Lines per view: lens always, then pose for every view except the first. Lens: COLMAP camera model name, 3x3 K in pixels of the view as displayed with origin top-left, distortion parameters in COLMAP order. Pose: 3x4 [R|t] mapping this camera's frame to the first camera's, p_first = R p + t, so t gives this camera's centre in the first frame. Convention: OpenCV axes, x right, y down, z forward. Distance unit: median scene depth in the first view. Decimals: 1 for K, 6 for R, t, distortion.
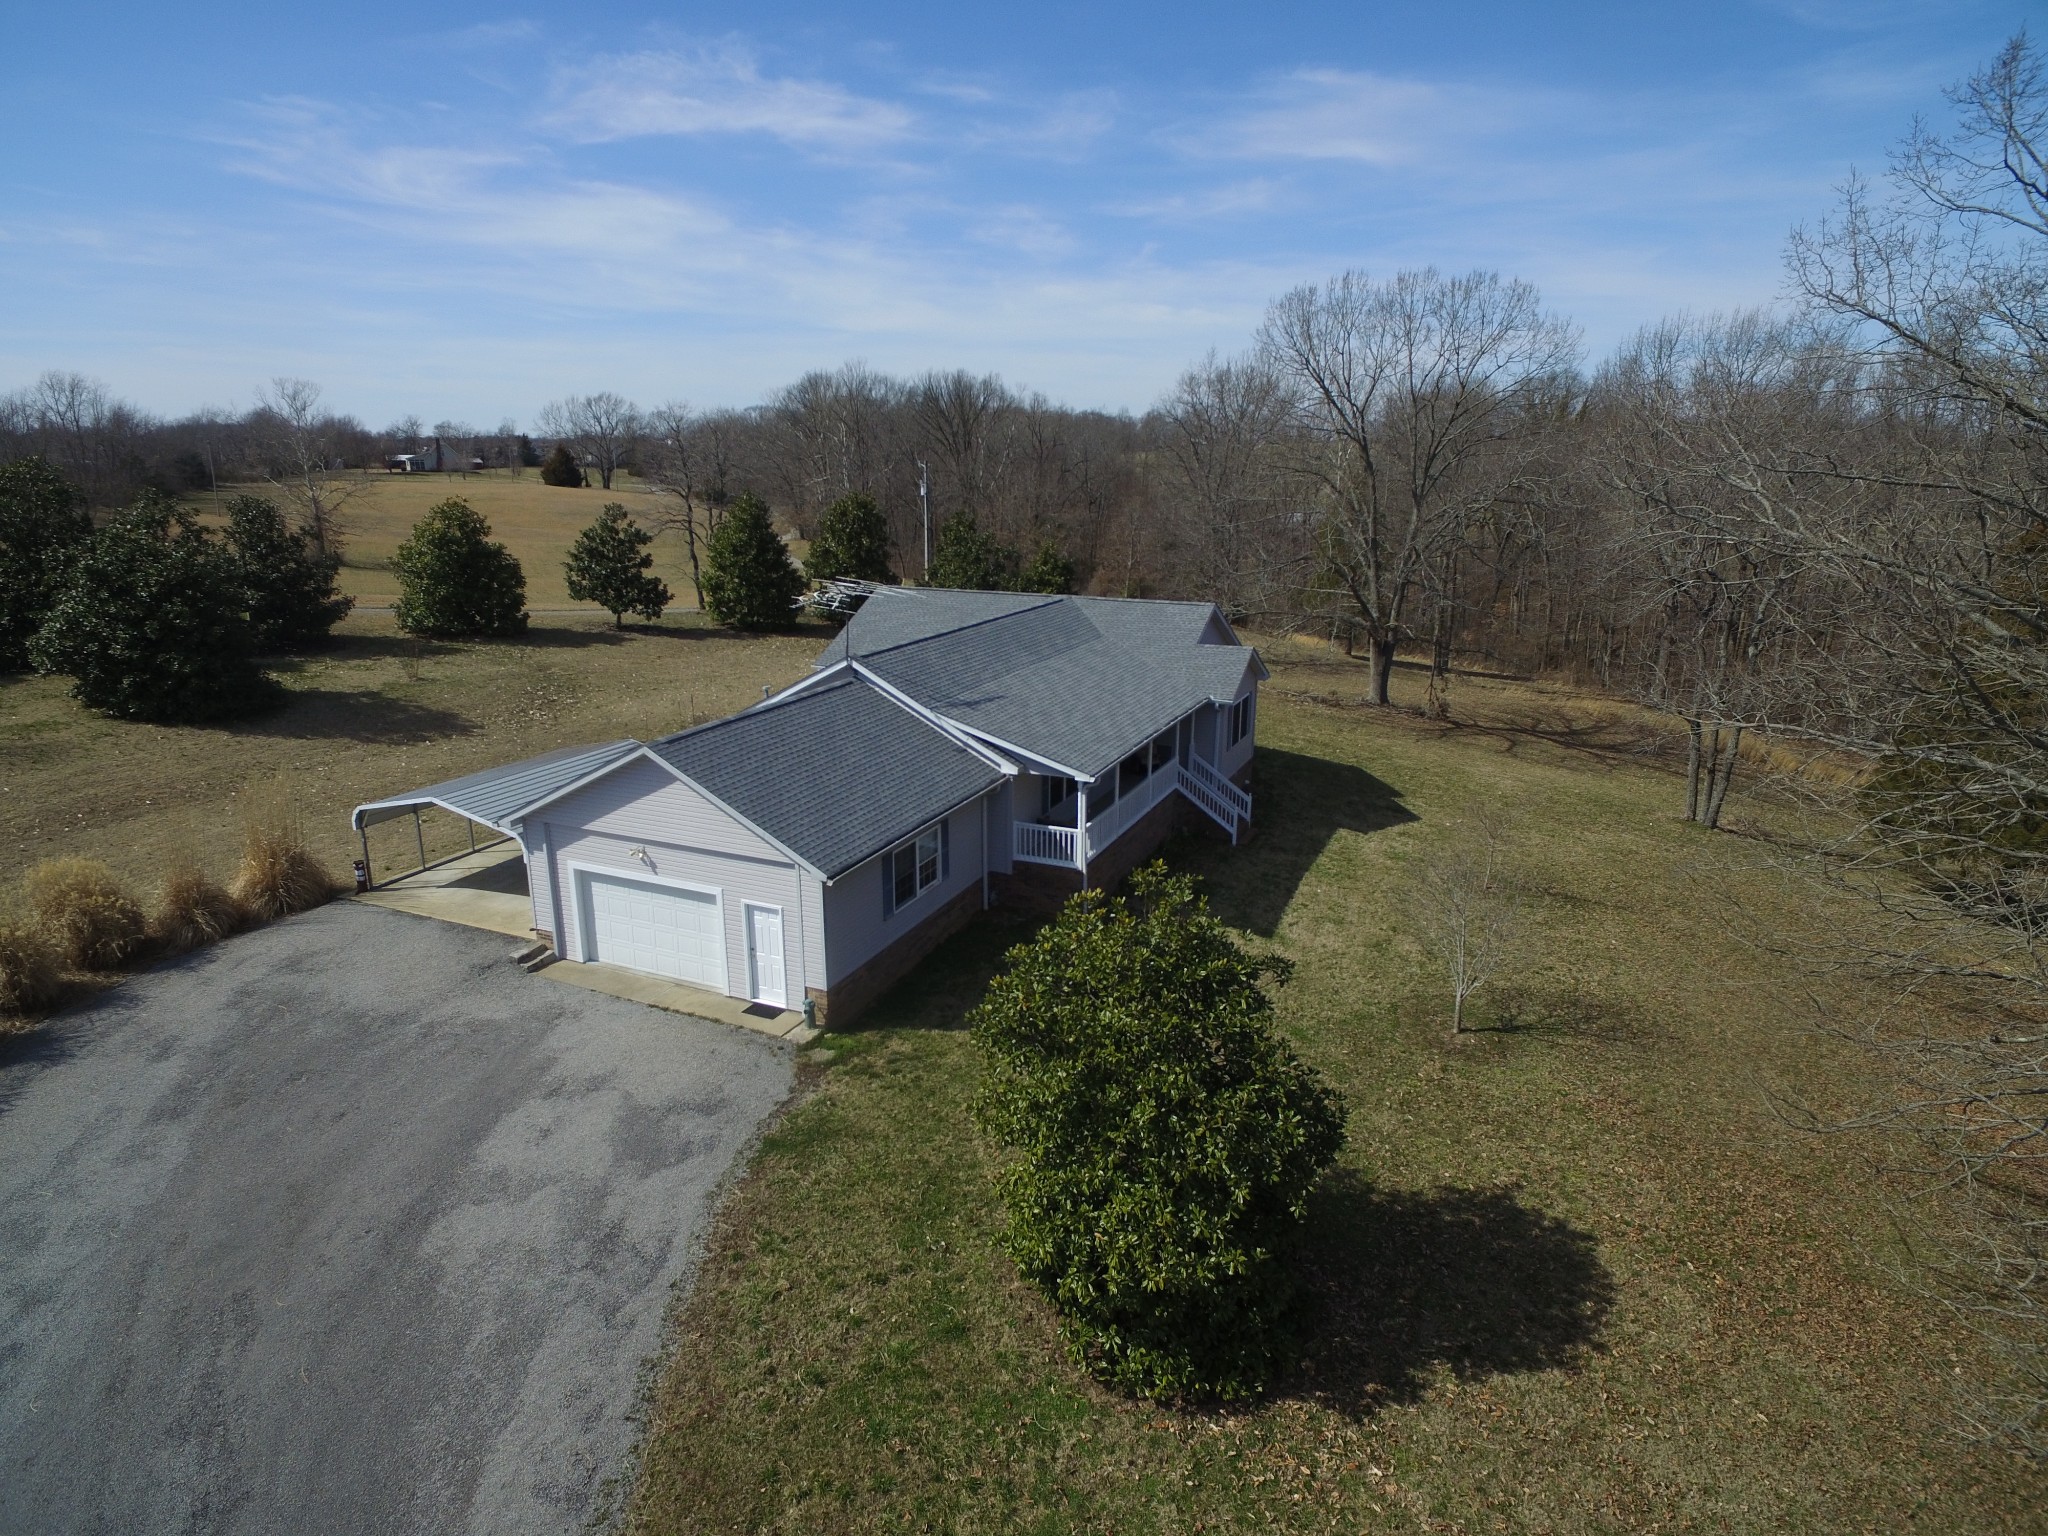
lens RADIAL K [[1193.8, 0, 1024.0], [0, 1193.8, 768.0], [0, 0, 1]] dist [-0.001038, -0.000164]
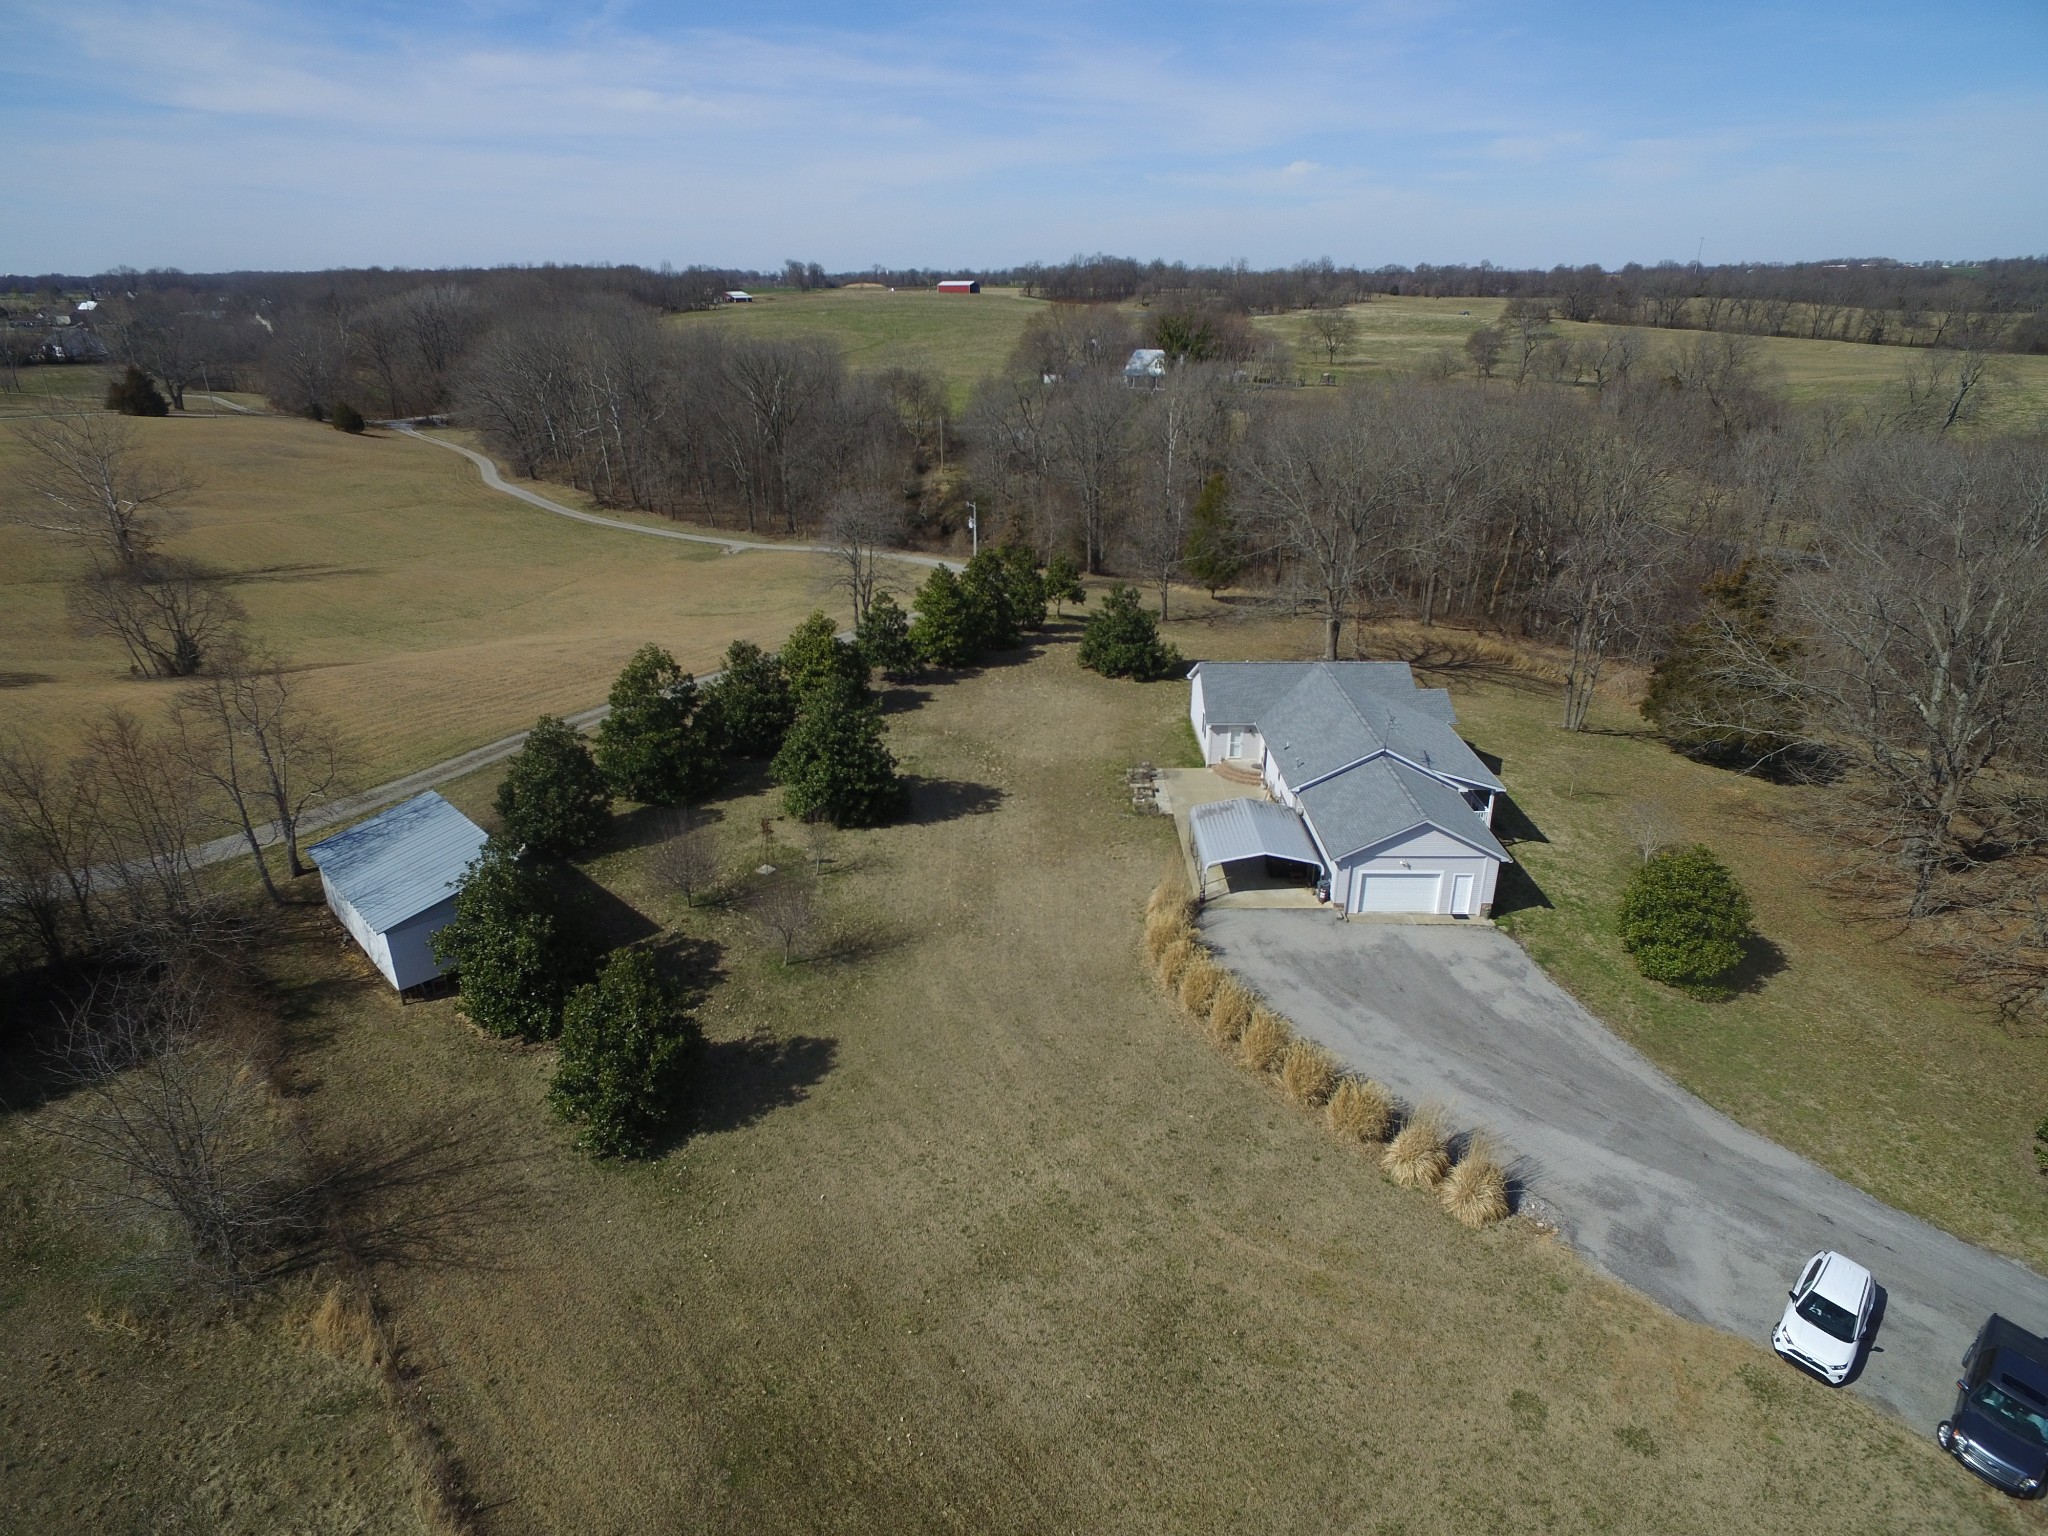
lens RADIAL K [[1193.8, 0, 1024.0], [0, 1193.8, 768.0], [0, 0, 1]] dist [-0.001038, -0.000164]
pose [[0.916016, -0.160780, 0.367512, -1.737821], [0.105402, 0.980441, 0.166213, -0.544864], [-0.387047, -0.113518, 0.915045, -0.773333]]
